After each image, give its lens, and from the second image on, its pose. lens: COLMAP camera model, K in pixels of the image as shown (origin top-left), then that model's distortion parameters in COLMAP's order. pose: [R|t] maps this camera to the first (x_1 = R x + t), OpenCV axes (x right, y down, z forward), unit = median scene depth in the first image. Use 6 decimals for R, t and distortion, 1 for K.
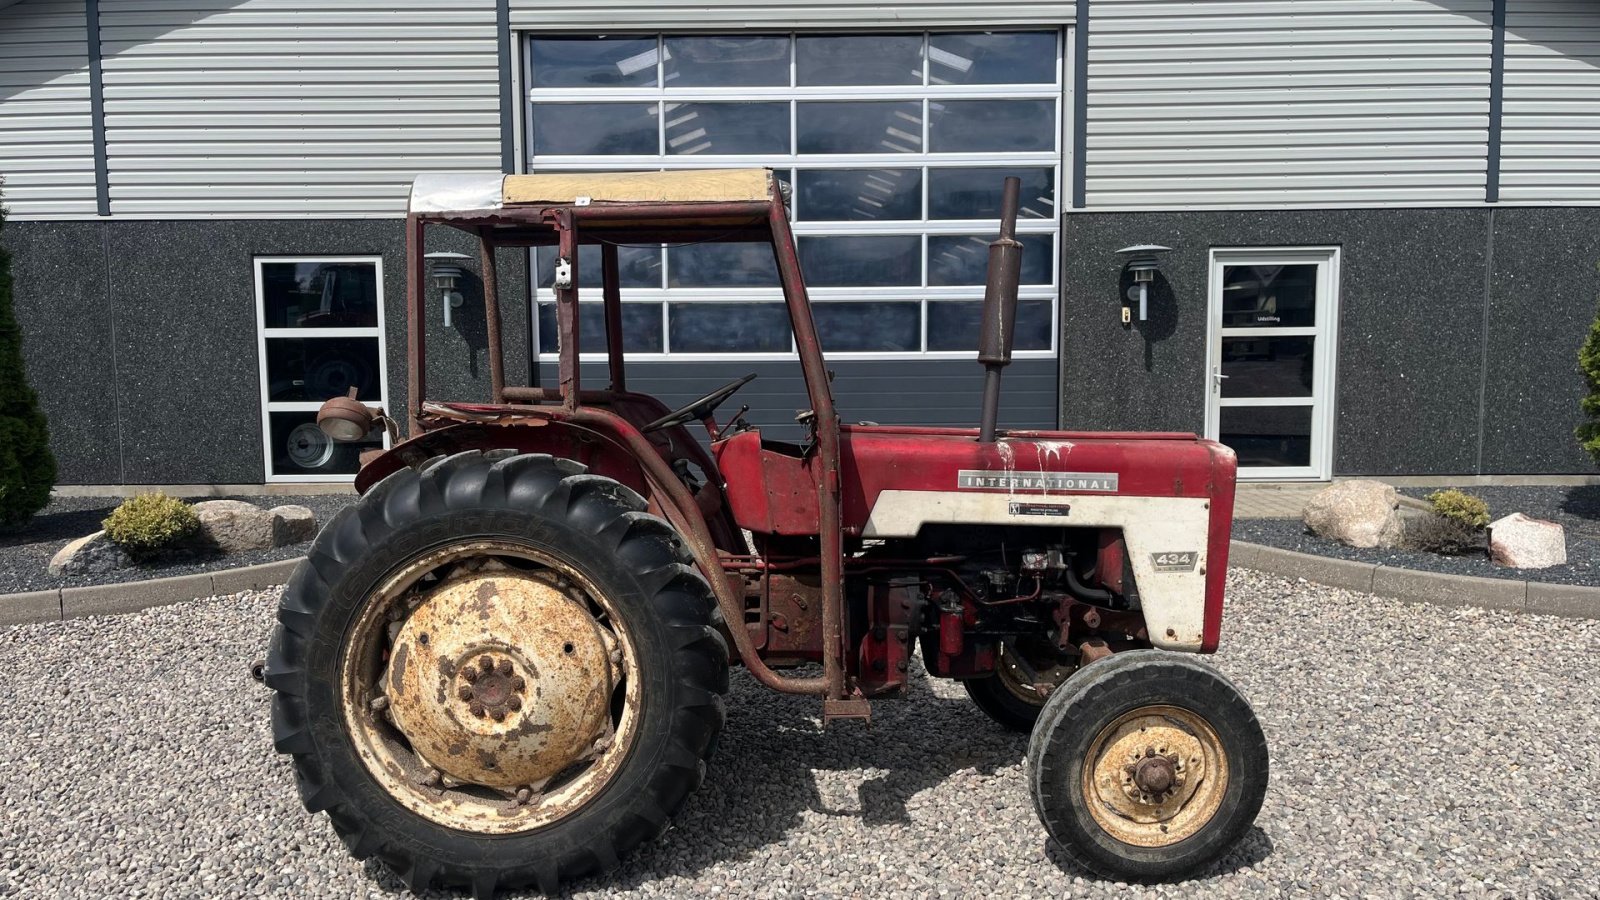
lens RADIAL K [[1210.8, 0, 787.5], [0, 1210.8, 454.9], [0, 0, 1]] dist [0.062261, -0.078770]
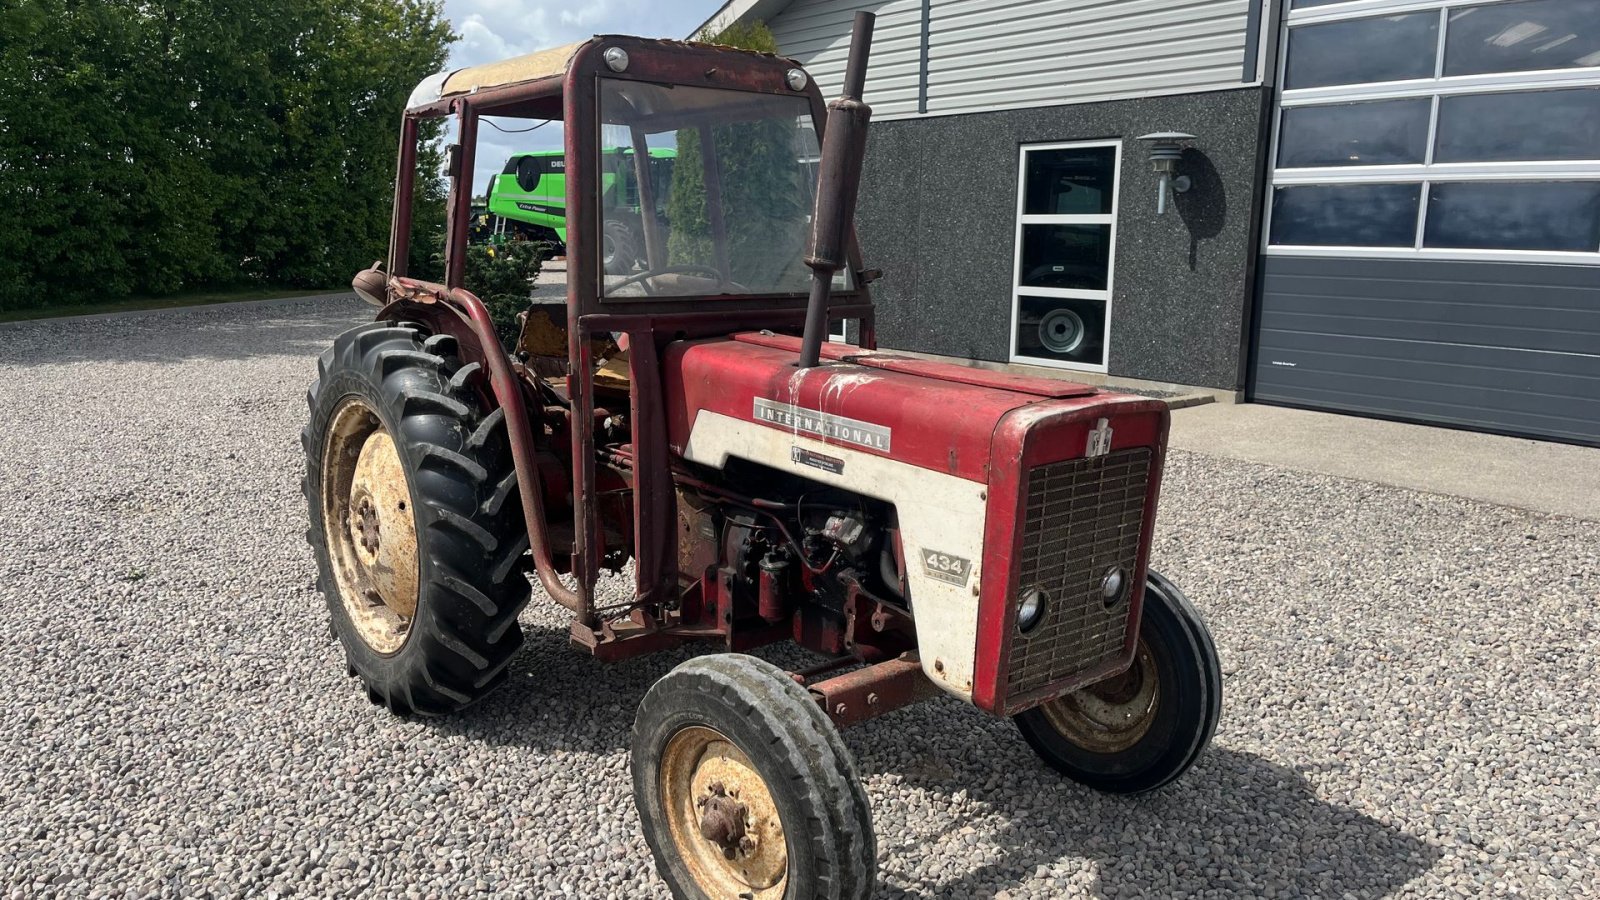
lens RADIAL K [[1210.8, 0, 782.0], [0, 1210.8, 459.5], [0, 0, 1]] dist [0.062261, -0.078770]
pose [[0.626284, 0.162166, -0.762542, 0.282533], [-0.089375, 0.986612, 0.136414, -0.021060], [0.774455, -0.017282, 0.632393, 0.182062]]
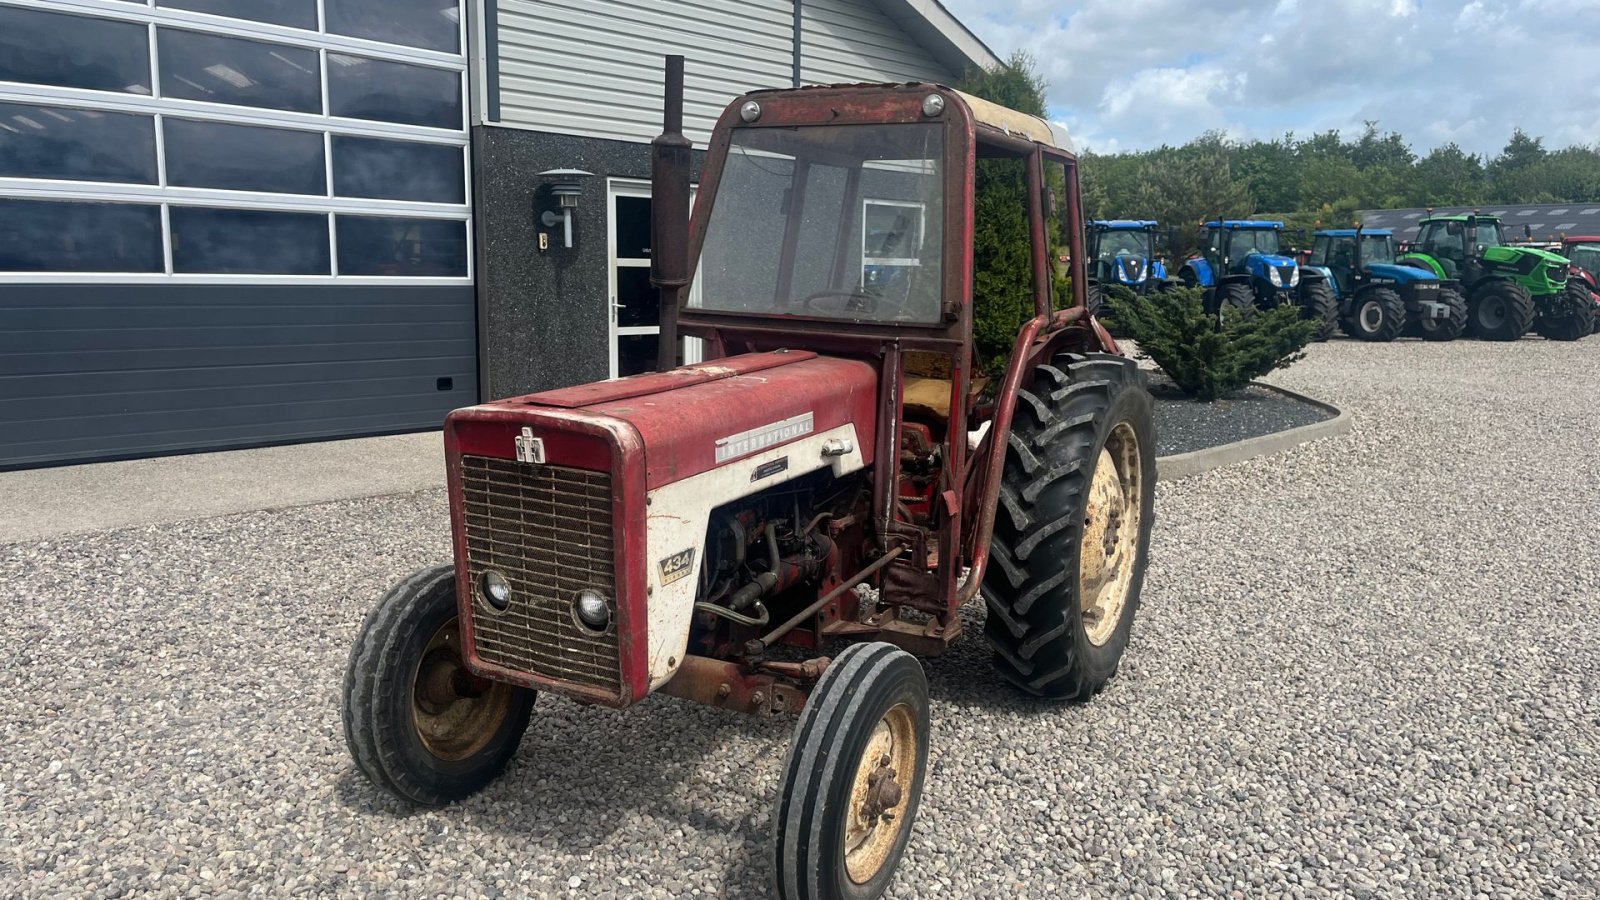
lens RADIAL K [[1210.8, 0, 789.2], [0, 1210.8, 458.9], [0, 0, 1]] dist [0.062261, -0.078770]
pose [[0.680842, -0.094717, 0.726280, -0.308741], [0.051443, 0.995338, 0.081581, -0.012402], [-0.730622, -0.018182, 0.682540, 0.204223]]
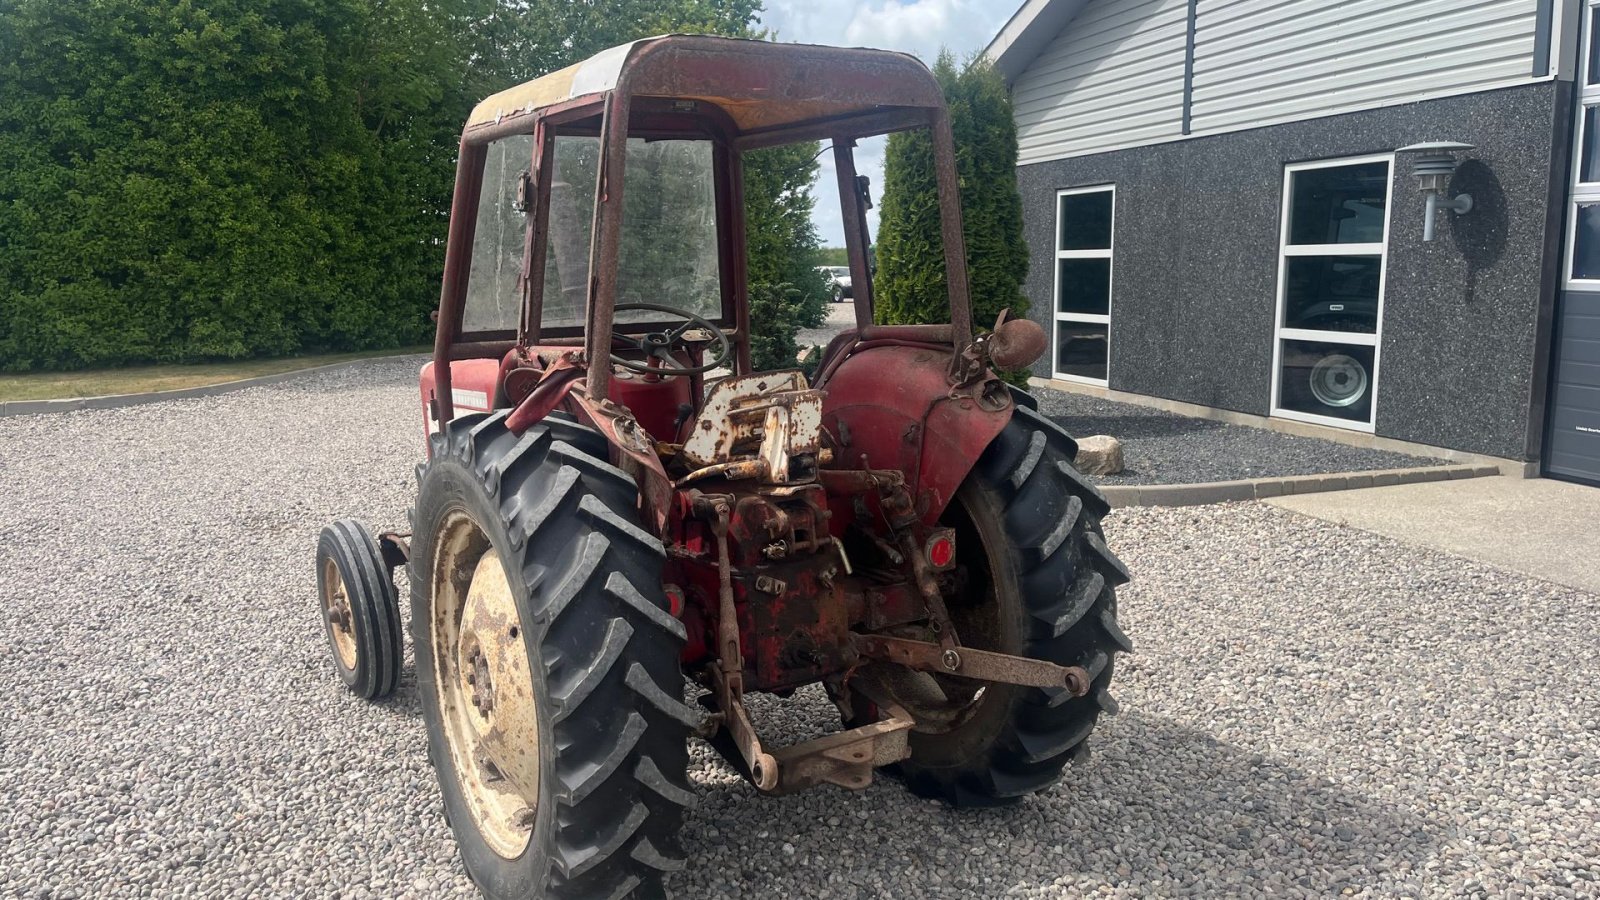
lens RADIAL K [[1210.8, 0, 780.3], [0, 1210.8, 443.6], [0, 0, 1]] dist [0.062261, -0.078770]
pose [[0.307024, 0.147271, -0.940238, 0.336334], [-0.087888, 0.988120, 0.126072, -0.041329], [0.947635, 0.043929, 0.316320, 0.381425]]
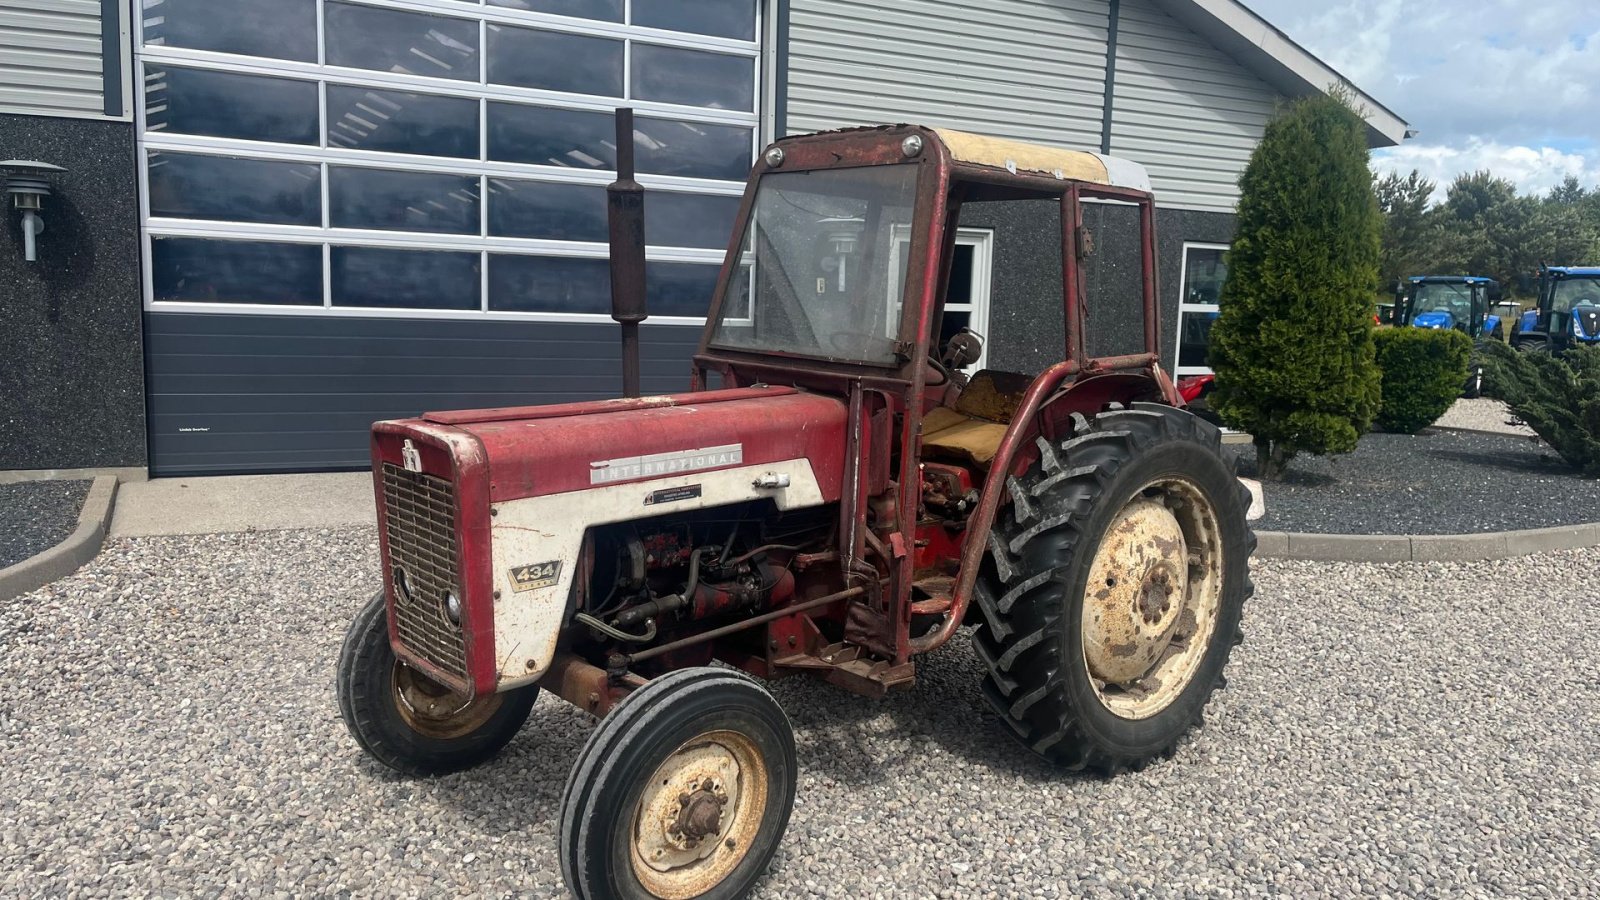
lens RADIAL K [[1210.8, 0, 783.0], [0, 1210.8, 459.1], [0, 0, 1]] dist [0.062261, -0.078770]
pose [[0.891178, -0.022826, 0.453079, -0.211738], [0.008464, 0.999396, 0.033701, -0.005376], [-0.453575, -0.026198, 0.890833, 0.119674]]
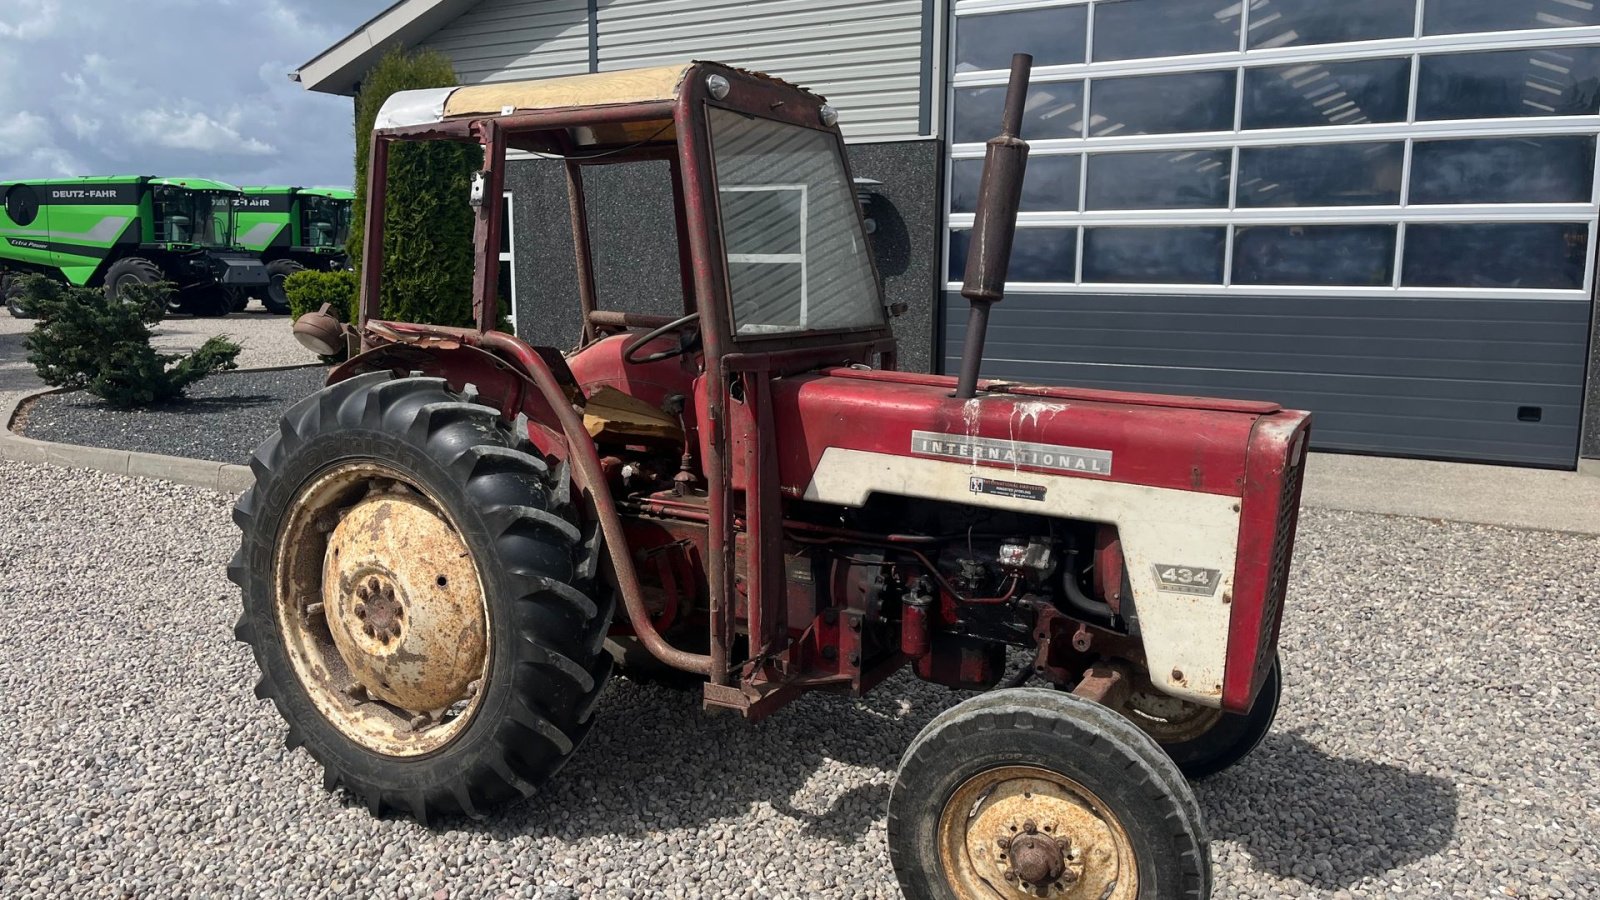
lens RADIAL K [[1210.8, 0, 785.4], [0, 1210.8, 449.8], [0, 0, 1]] dist [0.062261, -0.078770]
pose [[0.873104, 0.086306, -0.479834, 0.164875], [-0.060894, 0.995804, 0.068310, -0.008818], [0.483716, -0.030423, 0.874696, 0.093219]]
